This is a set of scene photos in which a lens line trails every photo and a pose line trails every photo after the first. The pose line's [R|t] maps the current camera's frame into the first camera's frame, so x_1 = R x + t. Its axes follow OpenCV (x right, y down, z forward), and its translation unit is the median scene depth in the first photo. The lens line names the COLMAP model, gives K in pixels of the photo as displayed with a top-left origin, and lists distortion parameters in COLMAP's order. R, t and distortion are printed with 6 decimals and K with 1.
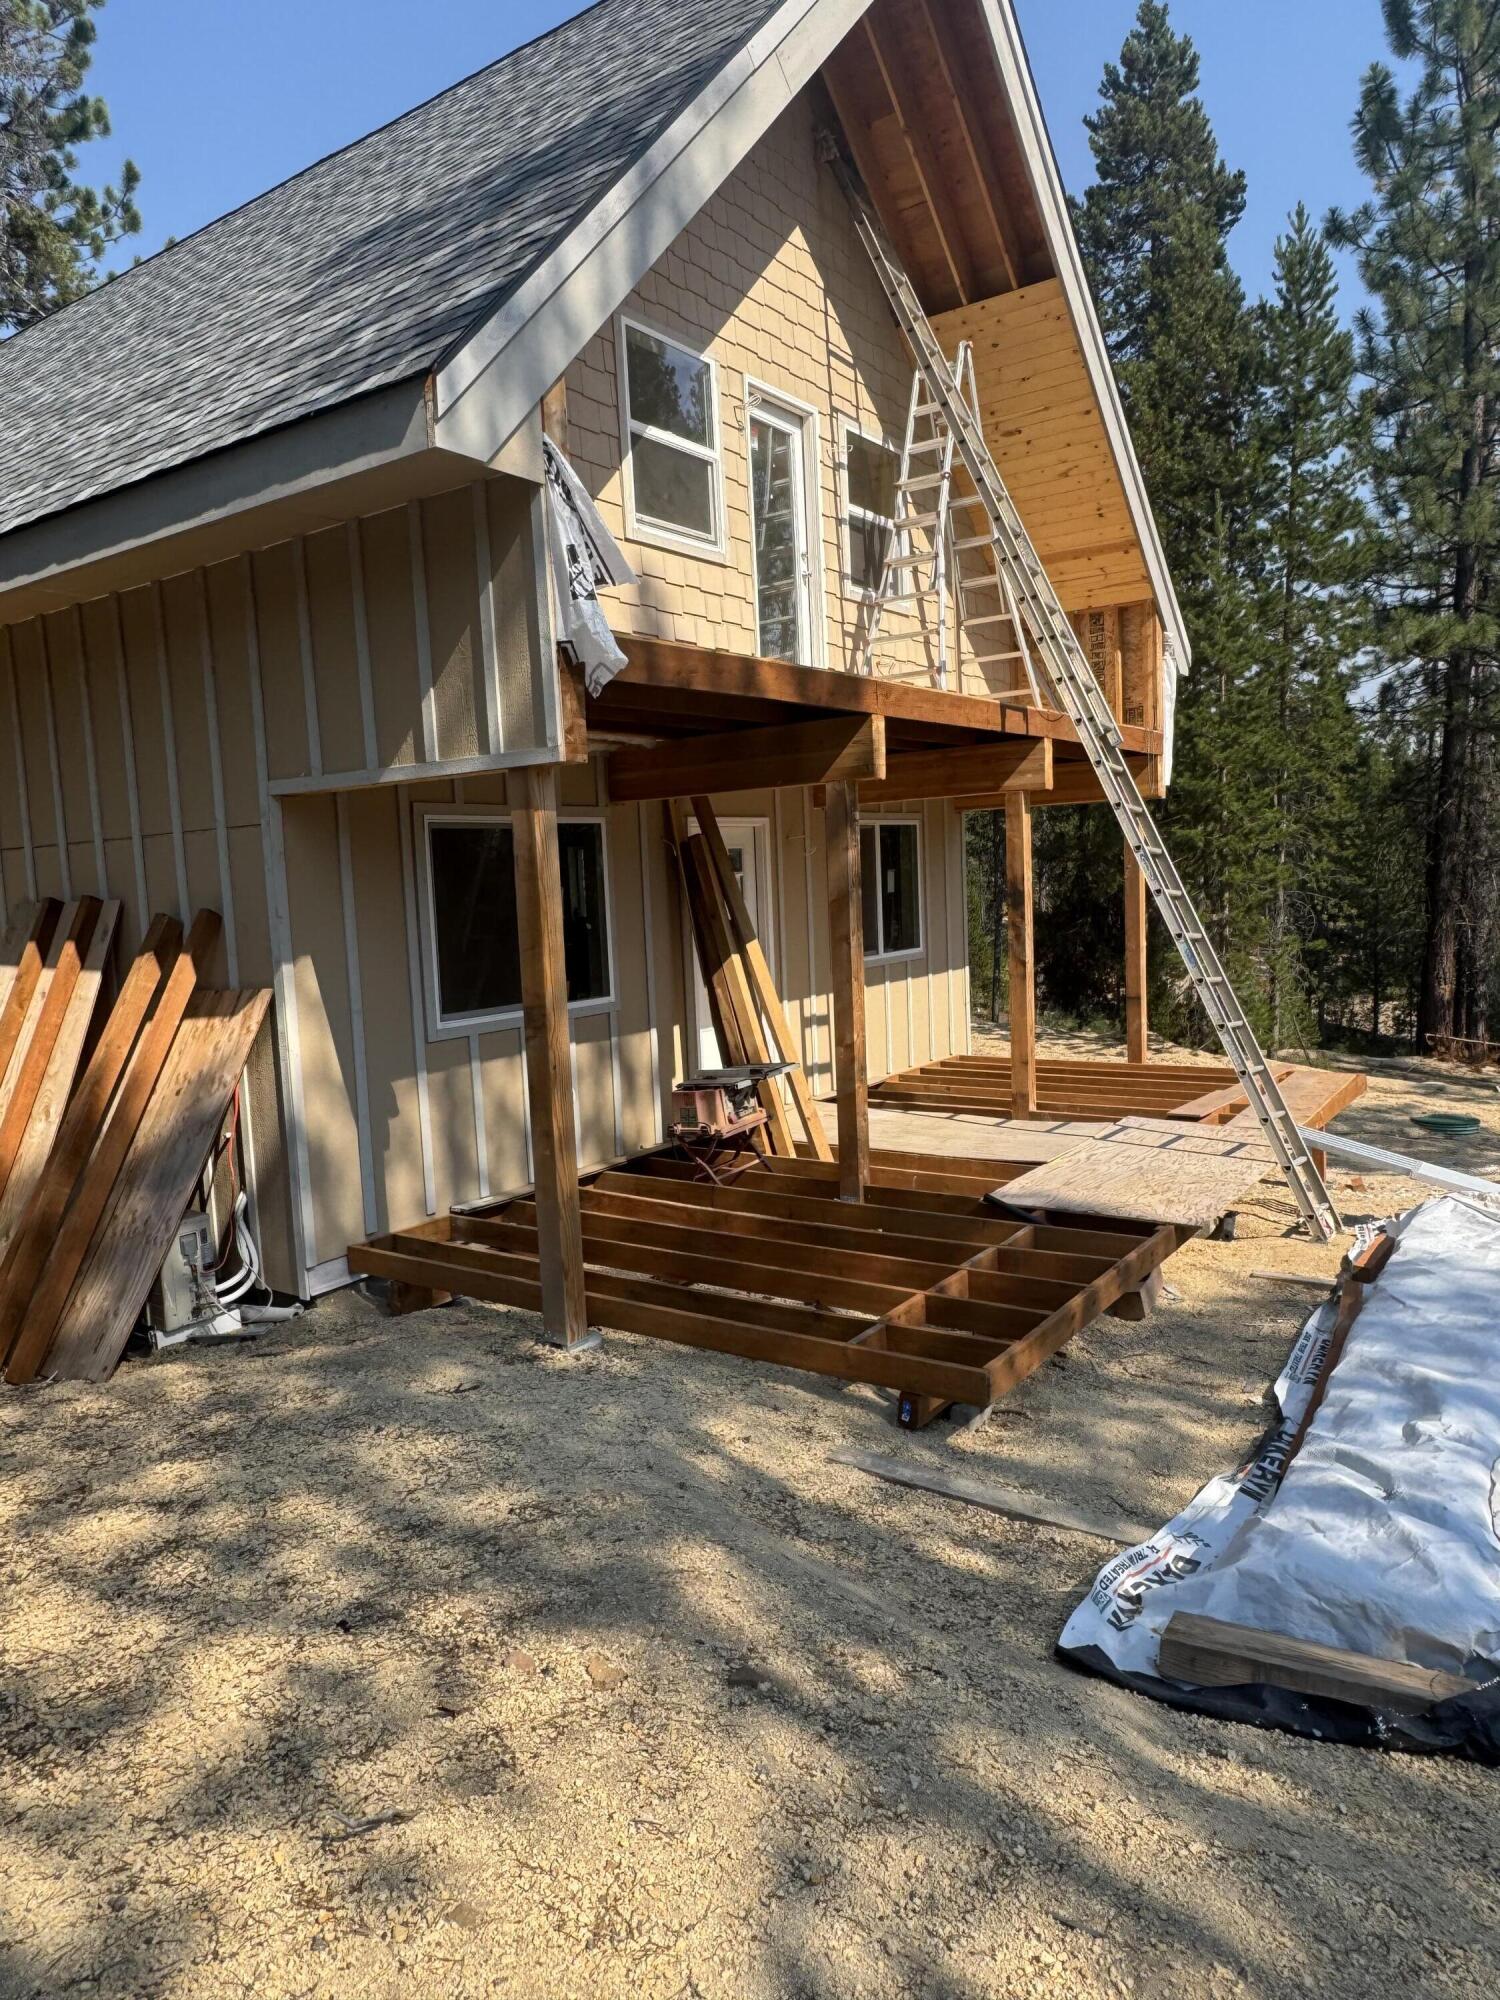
lens RADIAL K [[1306.5, 0, 748.9], [0, 1306.5, 1000.9], [0, 0, 1]] dist [-0.005850, 0.004811]
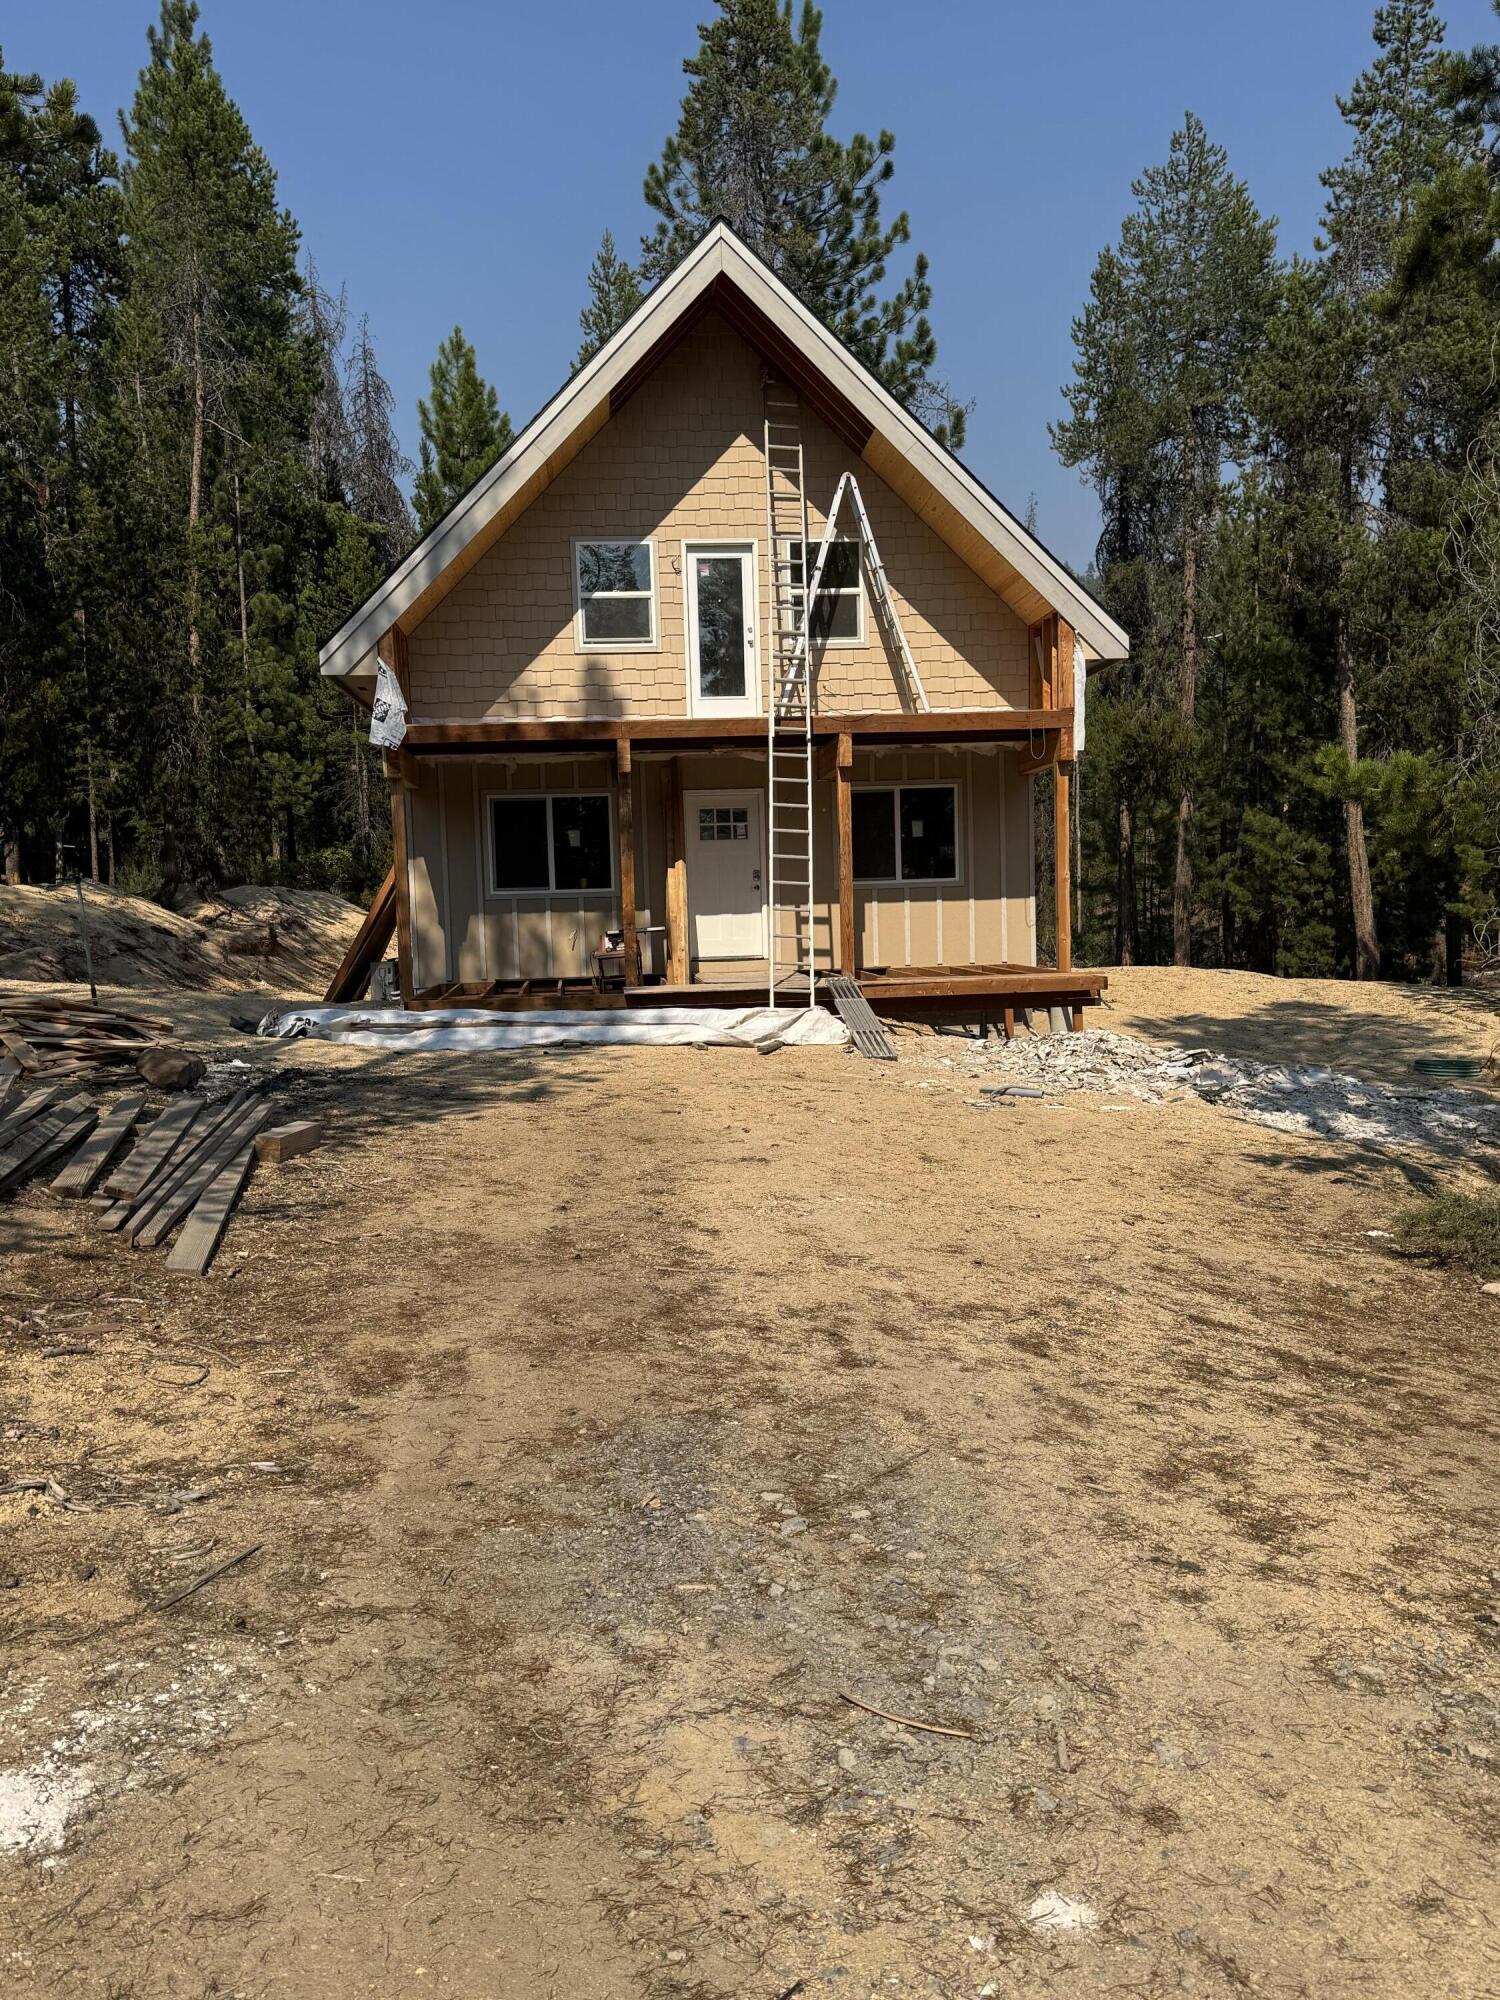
lens RADIAL K [[1695.6, 0, 751.0], [0, 1695.6, 992.0], [0, 0, 1]] dist [0.071316, -0.006410]
pose [[0.633360, 0.078597, -0.769855, 2.610254], [-0.080704, 0.996113, 0.035302, 0.059162], [0.769638, 0.039772, 0.637241, -0.524704]]
